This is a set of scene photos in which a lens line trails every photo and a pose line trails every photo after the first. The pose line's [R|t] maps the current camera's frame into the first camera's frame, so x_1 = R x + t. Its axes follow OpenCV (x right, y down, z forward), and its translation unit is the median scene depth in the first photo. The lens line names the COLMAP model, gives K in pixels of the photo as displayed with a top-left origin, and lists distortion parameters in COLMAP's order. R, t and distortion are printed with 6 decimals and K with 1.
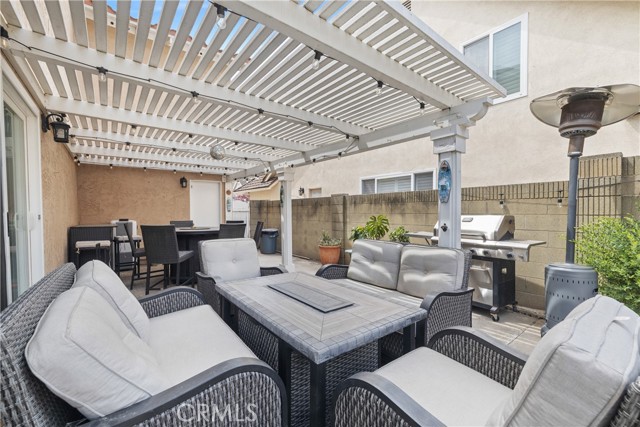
lens RADIAL K [[264.4, 0, 322.3], [0, 264.4, 215.2], [0, 0, 1]] dist [0.000681, 0.000118]
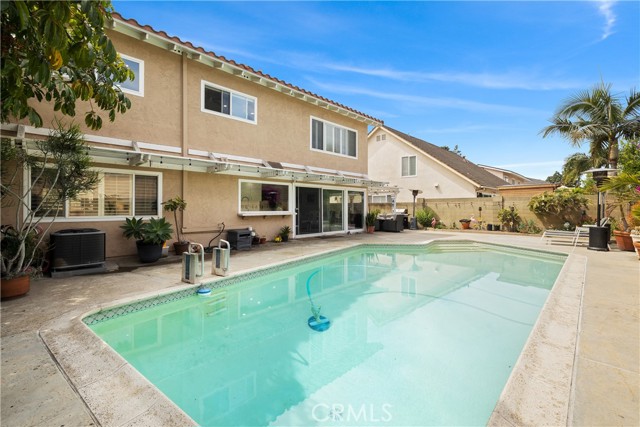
lens RADIAL K [[289.6, 0, 319.2], [0, 289.6, 210.7], [0, 0, 1]] dist [0.001423, 0.000076]
pose [[0.991330, 0.001209, 0.131389, -1.902510], [0.000628, 0.999903, -0.013943, 0.131057], [-0.131393, 0.013905, 0.991233, -4.861629]]
